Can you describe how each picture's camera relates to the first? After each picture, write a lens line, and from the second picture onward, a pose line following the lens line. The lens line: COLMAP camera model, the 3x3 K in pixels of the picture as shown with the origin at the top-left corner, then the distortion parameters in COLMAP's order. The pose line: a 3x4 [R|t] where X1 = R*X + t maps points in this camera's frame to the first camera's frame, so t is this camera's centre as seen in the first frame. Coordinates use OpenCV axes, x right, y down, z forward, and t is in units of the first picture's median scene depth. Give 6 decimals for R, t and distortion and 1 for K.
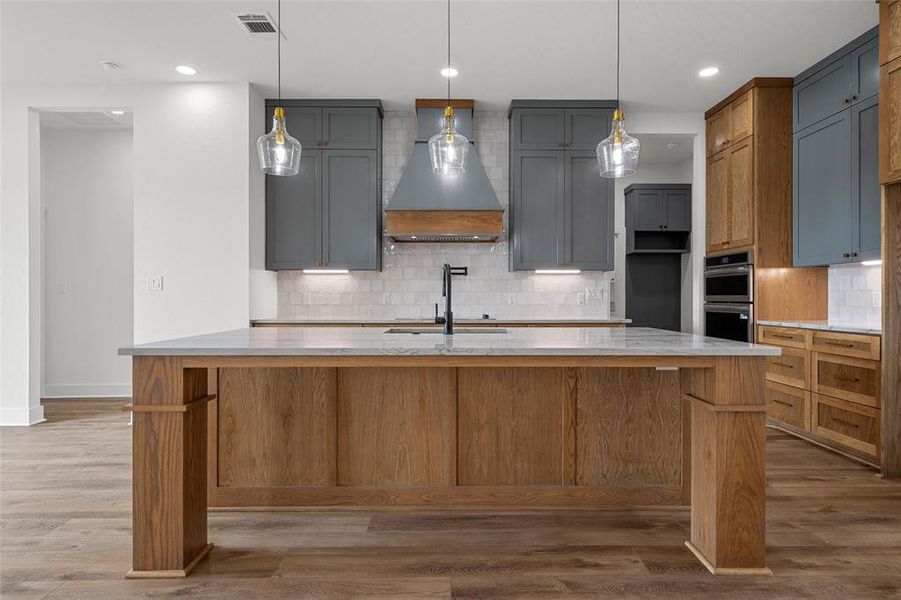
lens RADIAL K [[493.1, 0, 462.3], [0, 493.1, 295.7], [0, 0, 1]] dist [0.000712, 0.003385]
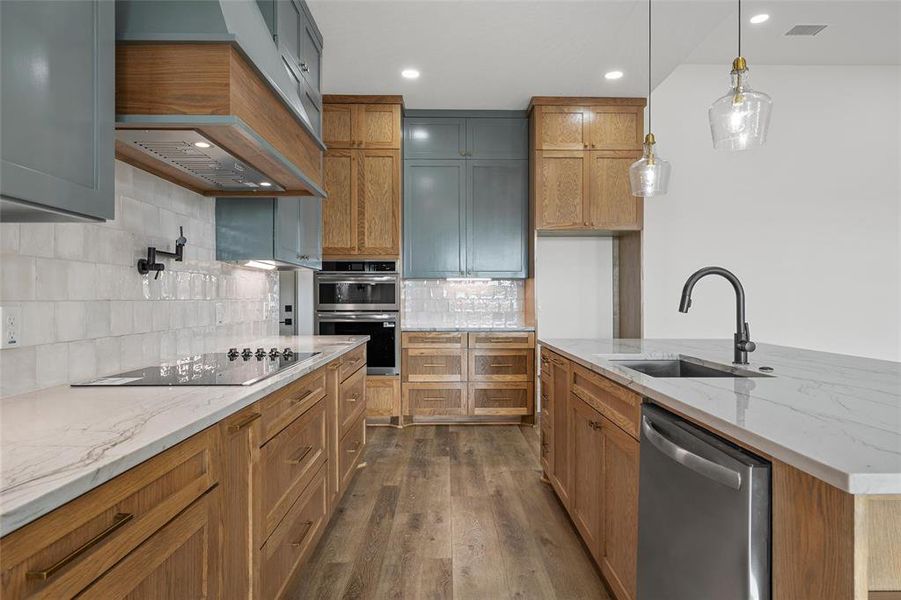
lens RADIAL K [[516.0, 0, 452.7], [0, 516.0, 300.7], [0, 0, 1]] dist [0.004746, 0.001028]
pose [[0.007370, -0.001823, 0.999971, -0.514821], [-0.002700, 0.999995, 0.001843, -0.009814], [-0.999969, -0.002713, 0.007365, 0.908474]]
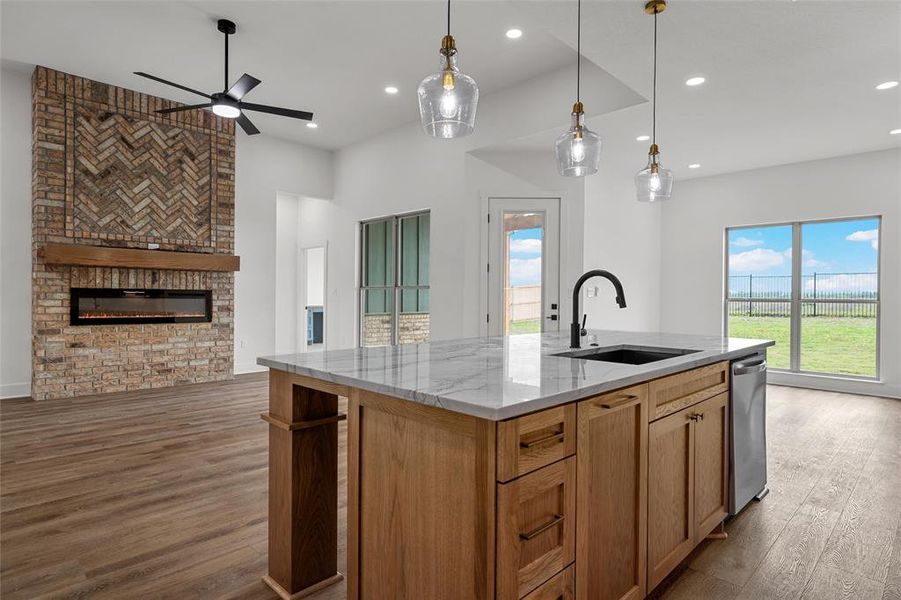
lens RADIAL K [[493.1, 0, 446.9], [0, 493.1, 297.2], [0, 0, 1]] dist [0.000712, 0.003385]
pose [[-0.727070, -0.002448, -0.686559, 0.497494], [-0.006209, 0.999976, 0.003010, -0.011691], [0.686536, 0.006452, -0.727068, 0.952951]]
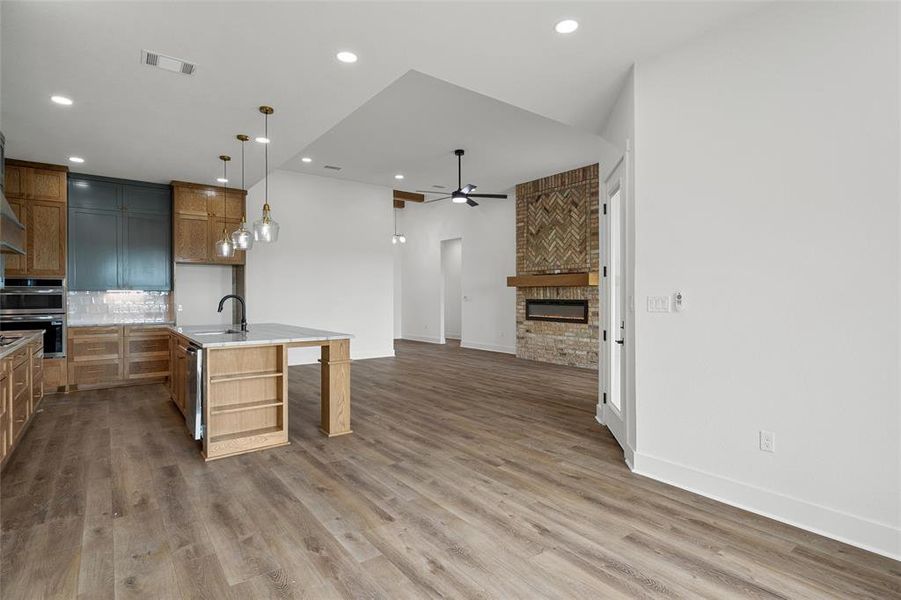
lens RADIAL K [[447.1, 0, 450.0], [0, 447.1, 296.7], [0, 0, 1]] dist [0.002674, -0.002119]
pose [[-0.593388, 0.001481, 0.804915, -1.264253], [0.000298, 0.999999, -0.001620, -0.035756], [-0.804916, -0.000721, -0.593388, 0.893548]]
